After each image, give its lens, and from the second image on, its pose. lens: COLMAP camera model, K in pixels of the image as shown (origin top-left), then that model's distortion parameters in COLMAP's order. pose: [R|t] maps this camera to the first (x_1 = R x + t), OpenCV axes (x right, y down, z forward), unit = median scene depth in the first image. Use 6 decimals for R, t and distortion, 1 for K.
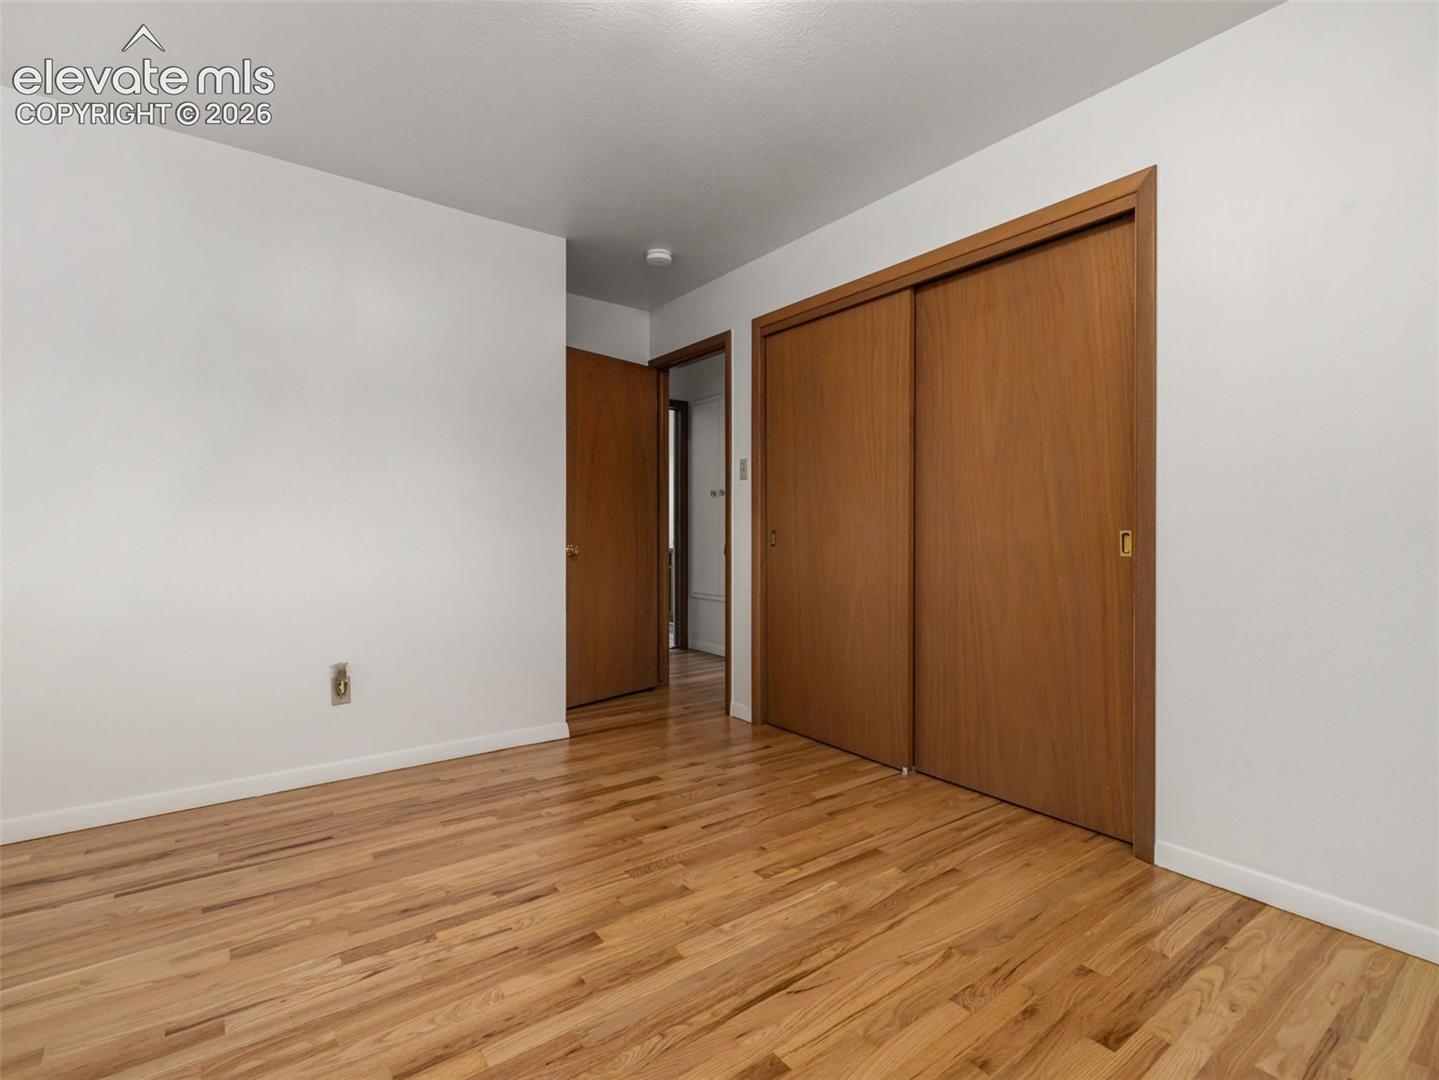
lens RADIAL K [[681.3, 0, 715.9], [0, 681.3, 530.0], [0, 0, 1]] dist [-0.000129, -0.000251]
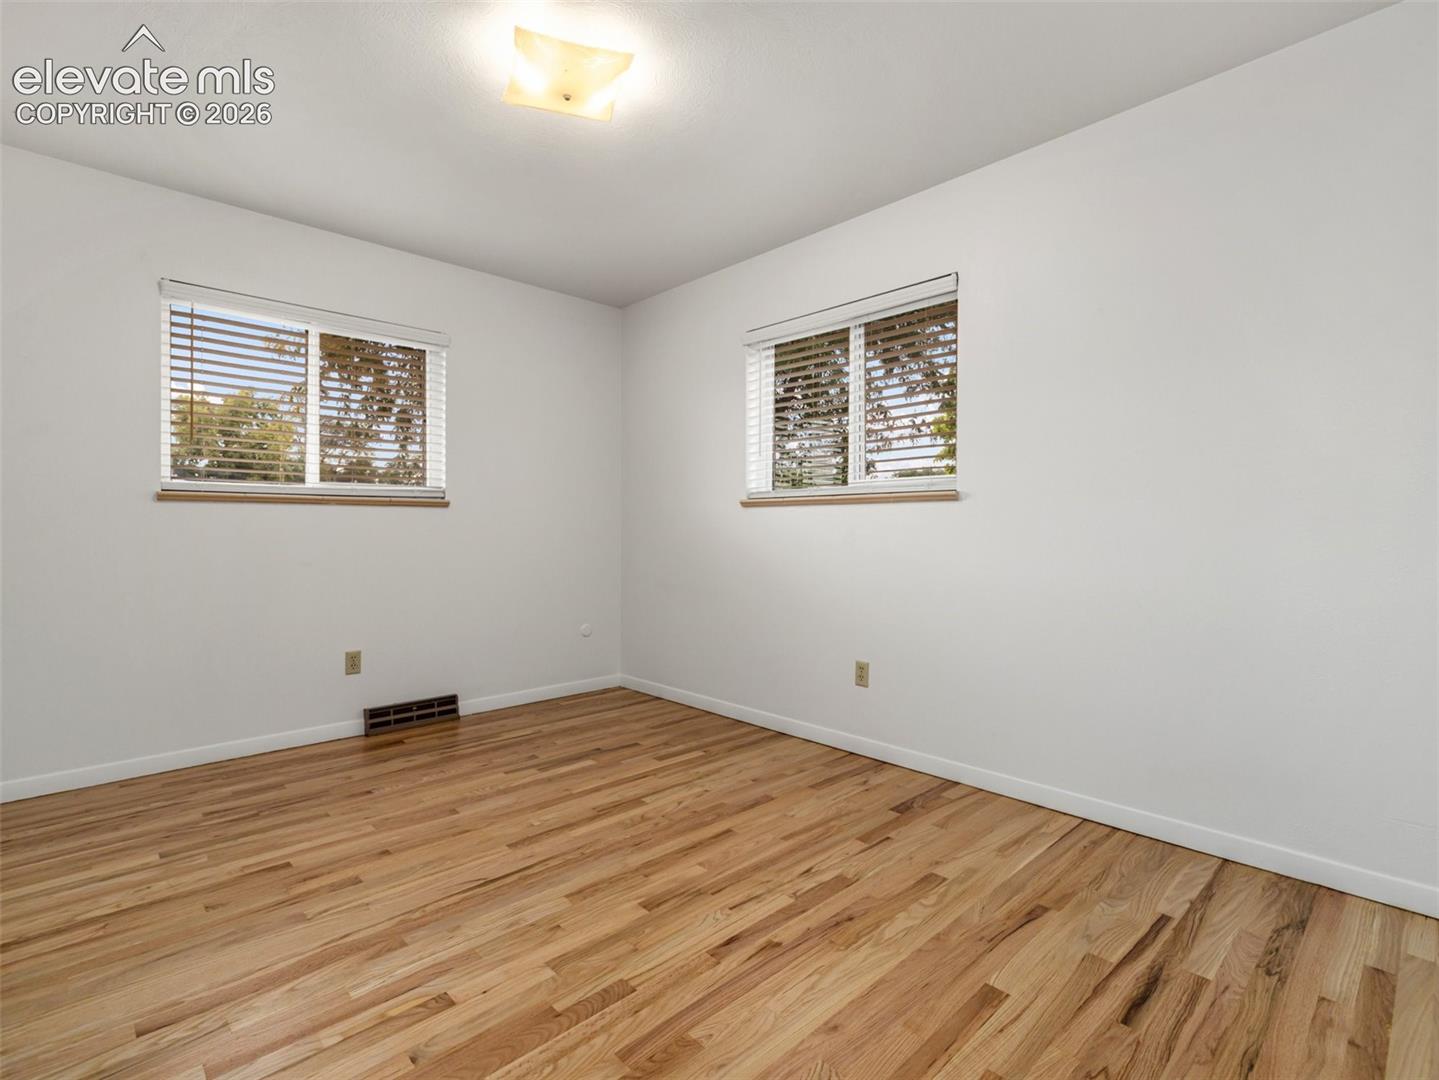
lens RADIAL K [[681.3, 0, 715.9], [0, 681.3, 530.0], [0, 0, 1]] dist [-0.000129, -0.000251]
pose [[-0.993161, -0.002850, -0.116717, -0.149589], [-0.003163, 0.999992, 0.002497, -0.001731], [0.116709, 0.002849, -0.993162, 1.961198]]
